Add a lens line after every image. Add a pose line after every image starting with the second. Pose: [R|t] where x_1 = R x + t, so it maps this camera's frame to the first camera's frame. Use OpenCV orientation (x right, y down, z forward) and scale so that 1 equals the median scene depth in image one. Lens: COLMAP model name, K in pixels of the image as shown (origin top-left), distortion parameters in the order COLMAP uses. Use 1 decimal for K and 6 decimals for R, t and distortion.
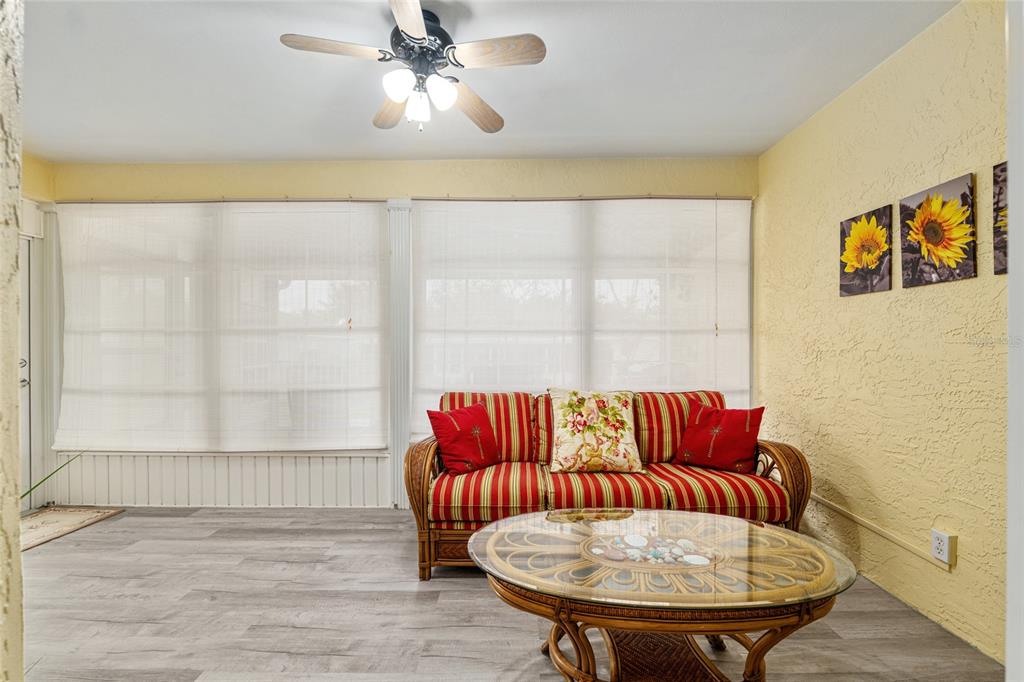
lens RADIAL K [[424.5, 0, 511.2], [0, 424.5, 345.6], [0, 0, 1]] dist [-0.010415, -0.000298]
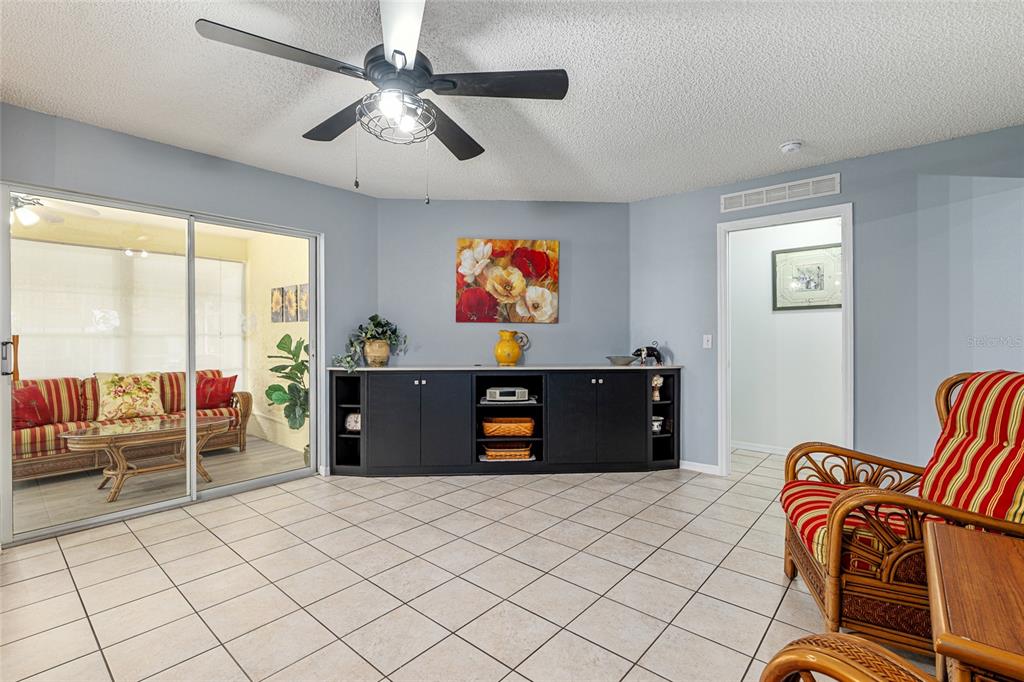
lens RADIAL K [[463.0, 0, 511.4], [0, 463.0, 337.1], [0, 0, 1]] dist [-0.004862, -0.000094]
pose [[0.651295, -0.000826, 0.758824, -0.216286], [-0.000972, 0.999998, 0.001922, -0.040073], [-0.758824, -0.001990, 0.651292, -1.370547]]
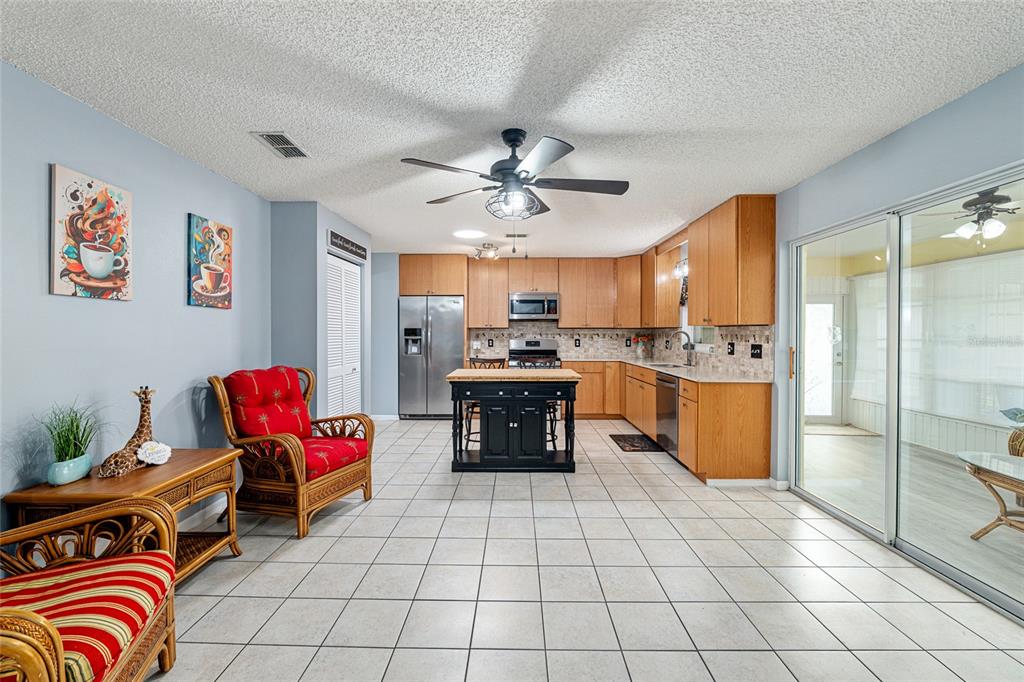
lens RADIAL K [[424.5, 0, 511.5], [0, 424.5, 338.6], [0, 0, 1]] dist [-0.010415, -0.000298]
pose [[-0.006480, 0.016542, -0.999842, 1.160021], [0.000891, 0.999863, 0.016537, -0.089609], [0.999979, -0.000784, -0.006494, -0.771927]]
